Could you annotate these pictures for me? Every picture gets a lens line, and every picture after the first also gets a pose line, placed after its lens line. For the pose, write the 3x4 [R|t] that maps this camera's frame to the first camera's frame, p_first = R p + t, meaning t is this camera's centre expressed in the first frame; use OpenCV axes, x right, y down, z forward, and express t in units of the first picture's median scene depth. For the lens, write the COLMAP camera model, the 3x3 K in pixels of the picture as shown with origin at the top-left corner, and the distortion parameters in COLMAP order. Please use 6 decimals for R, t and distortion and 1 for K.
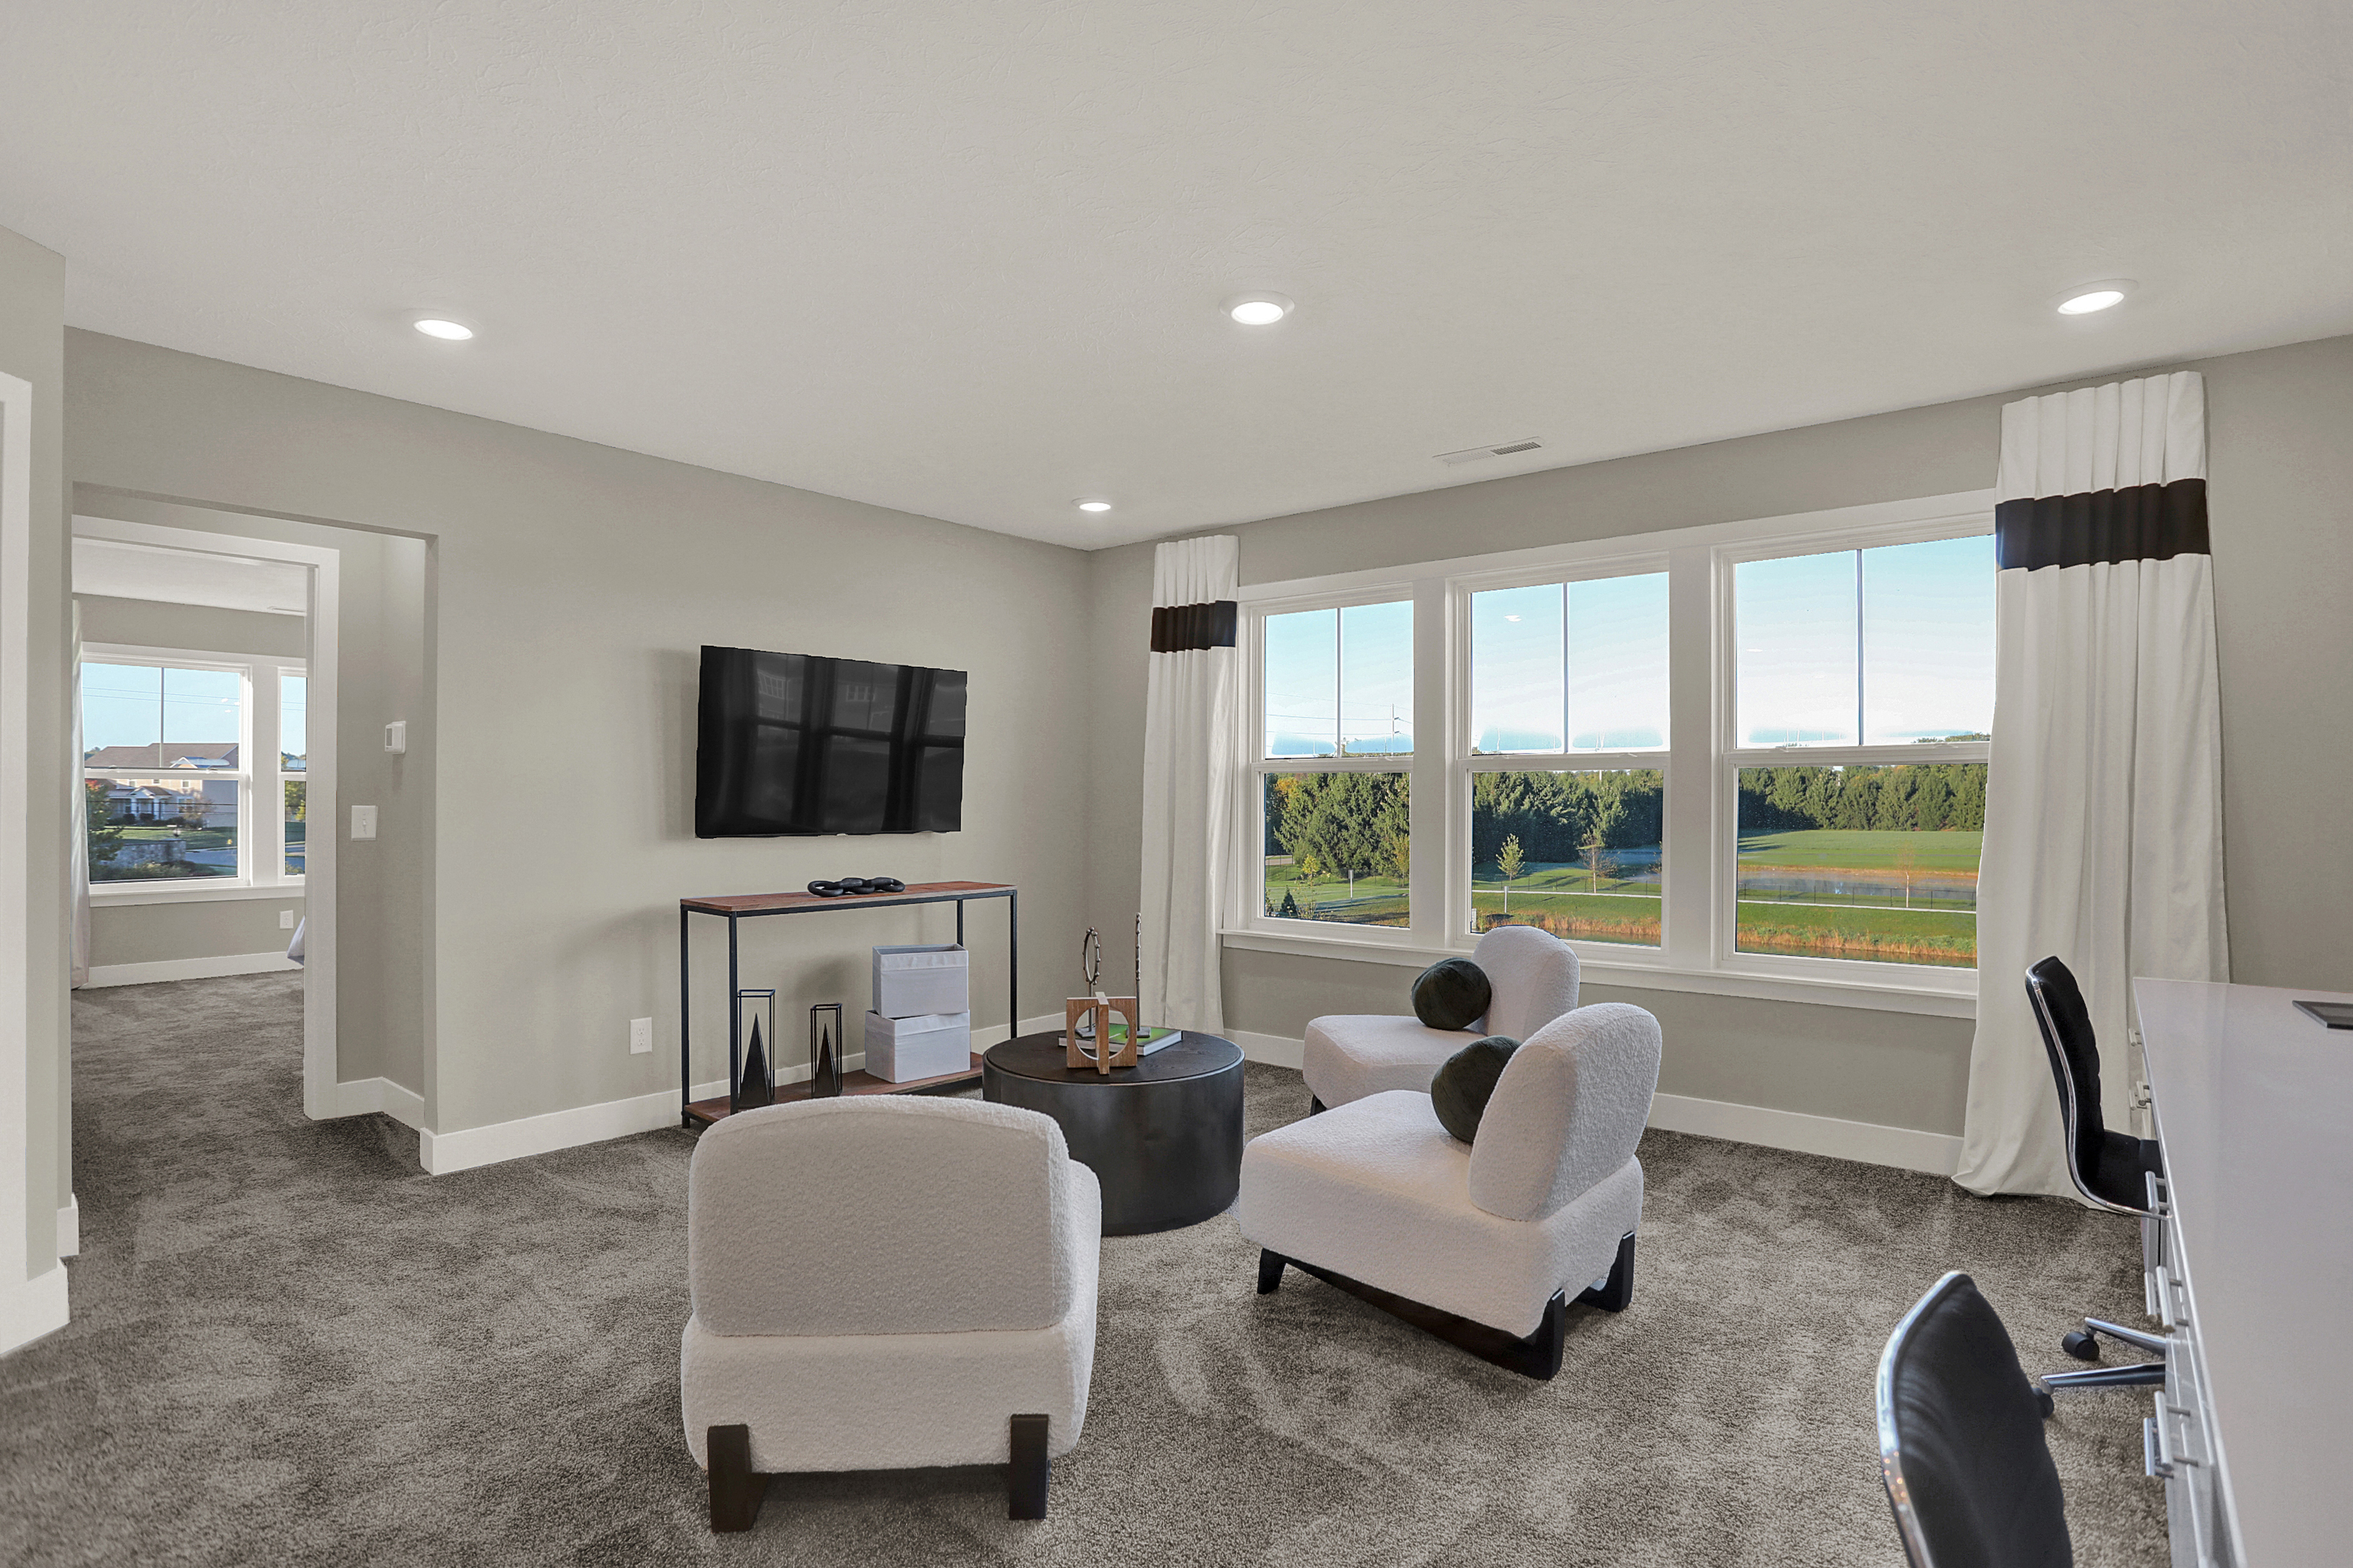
lens RADIAL K [[1174.4, 0, 1189.2], [0, 1174.4, 786.1], [0, 0, 1]] dist [-0.066749, 0.029817]
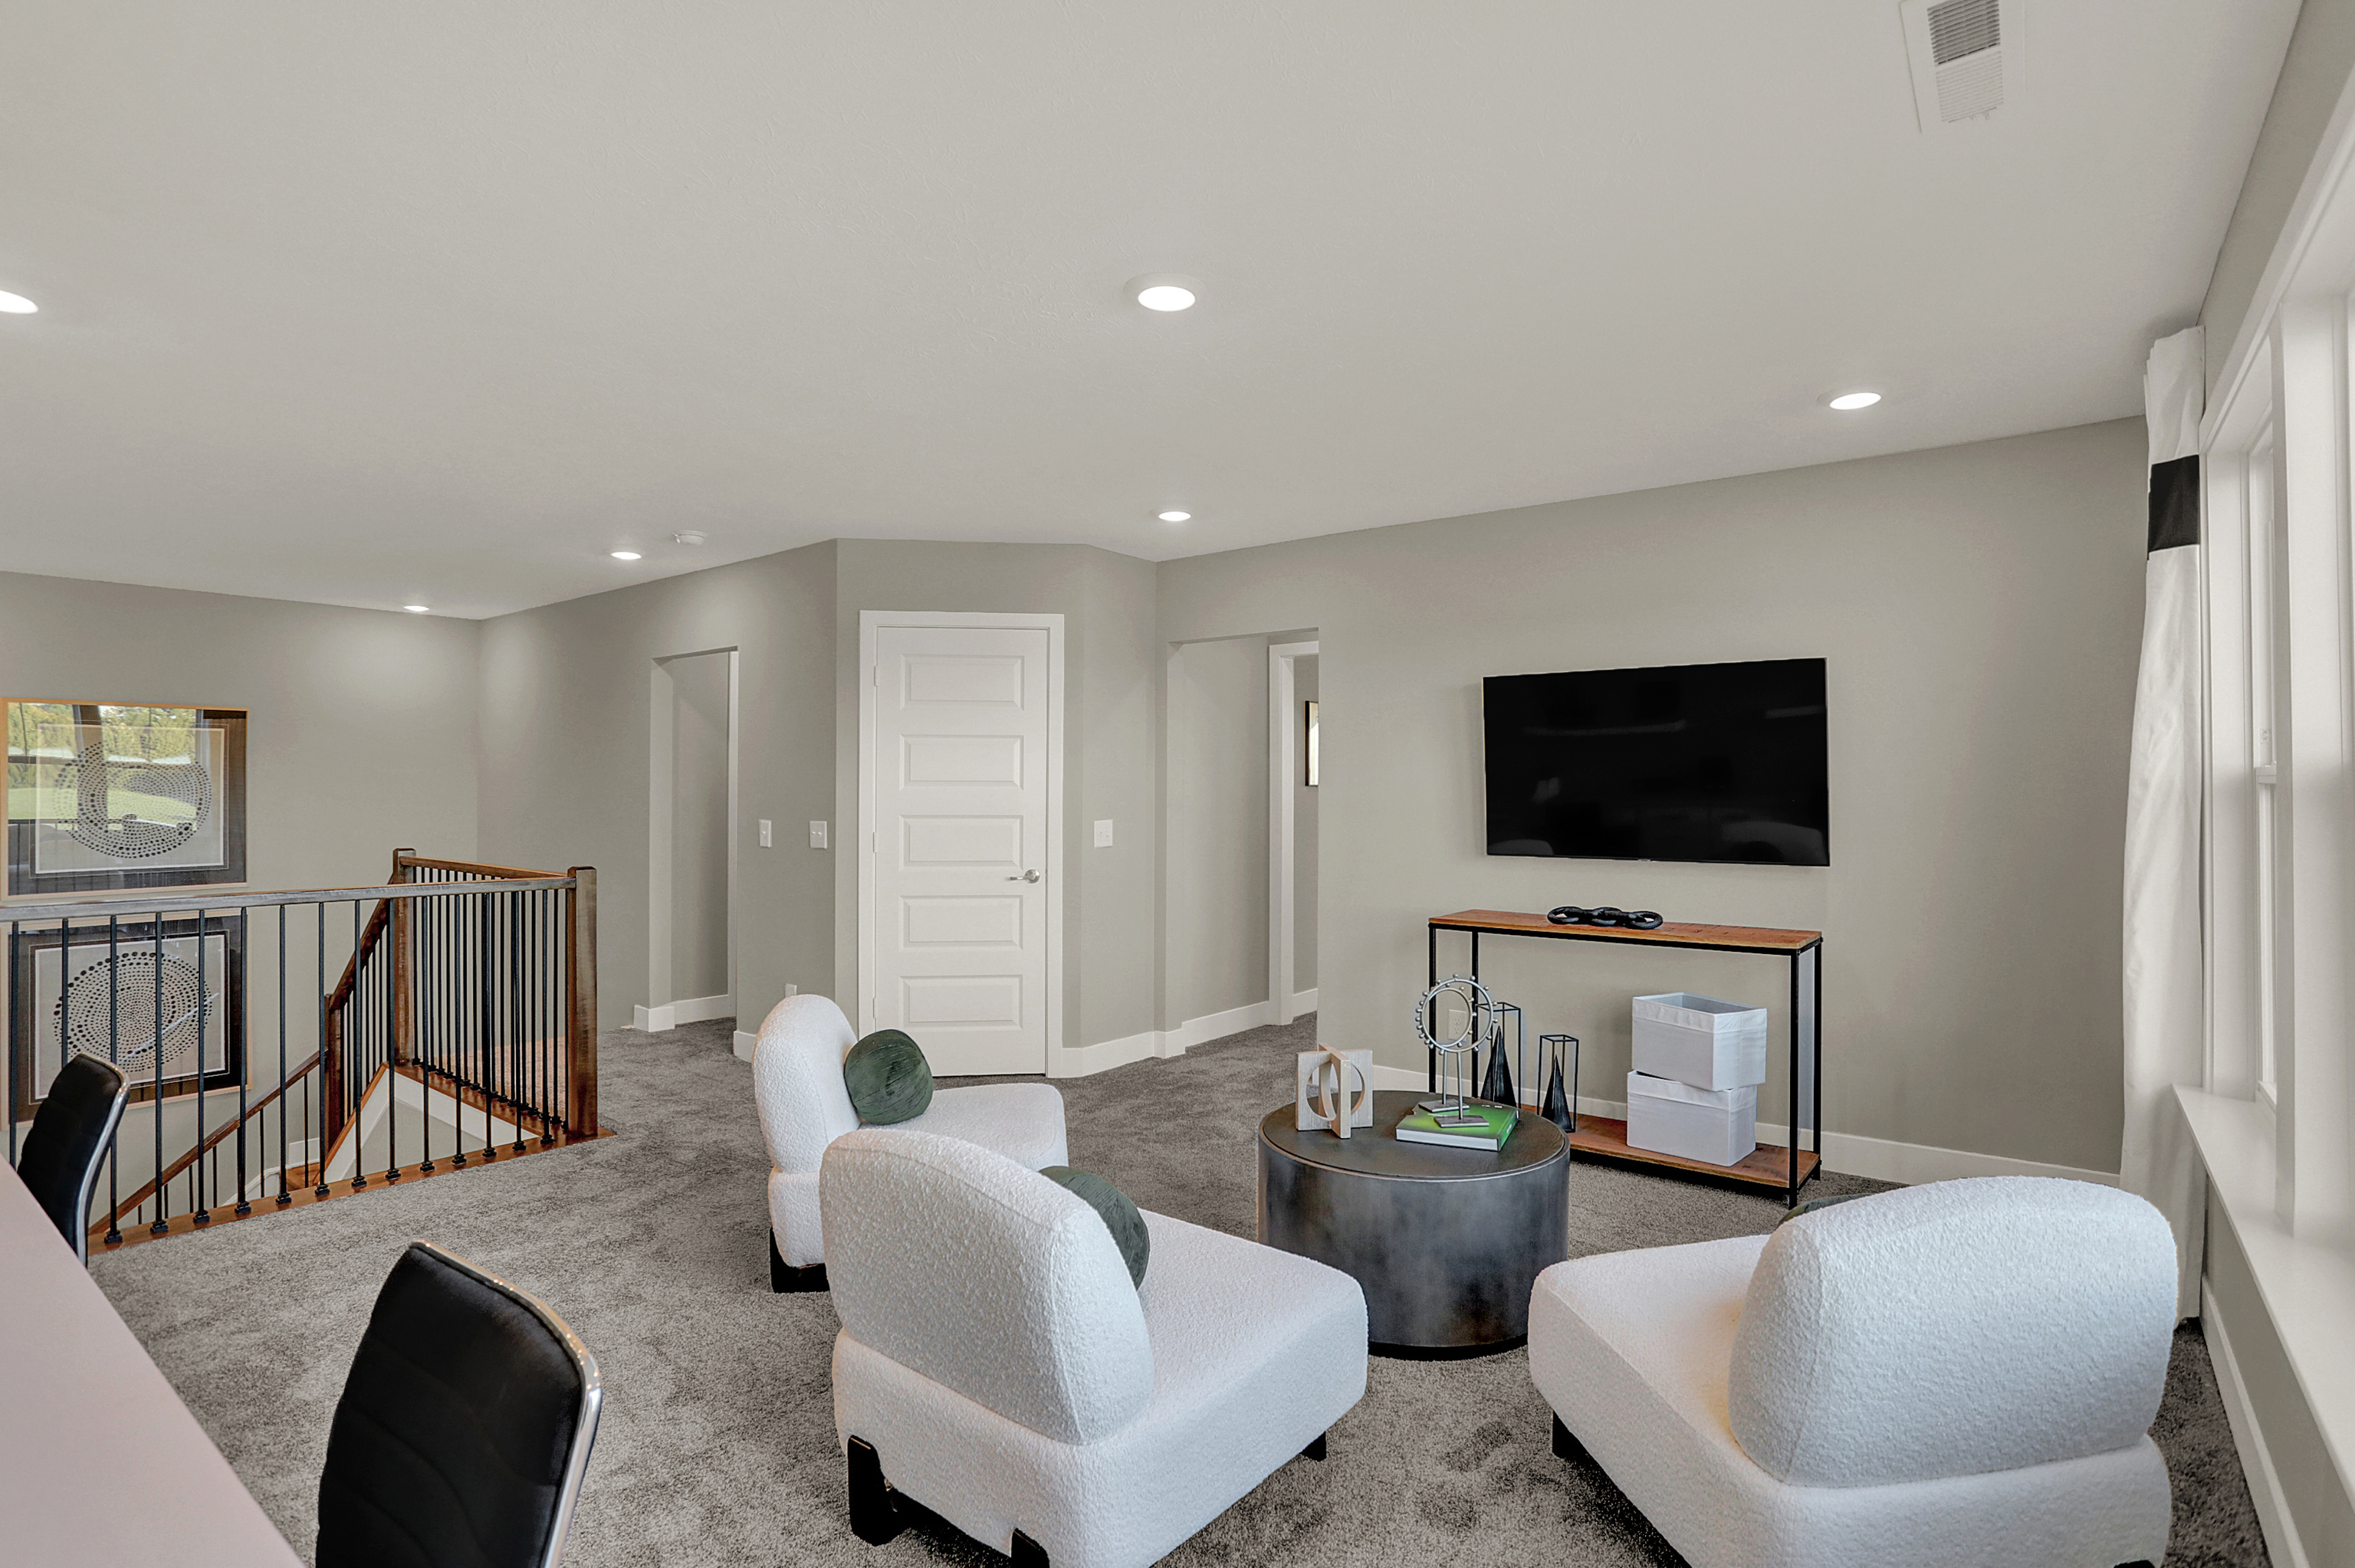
lens RADIAL K [[1175.2, 0, 1190.3], [0, 1175.2, 786.1], [0, 0, 1]] dist [-0.066749, 0.029817]
pose [[0.025208, -0.011673, -0.999614, 0.683053], [0.007131, 0.999908, -0.011496, -0.009569], [0.999657, -0.006839, 0.025289, 0.717952]]
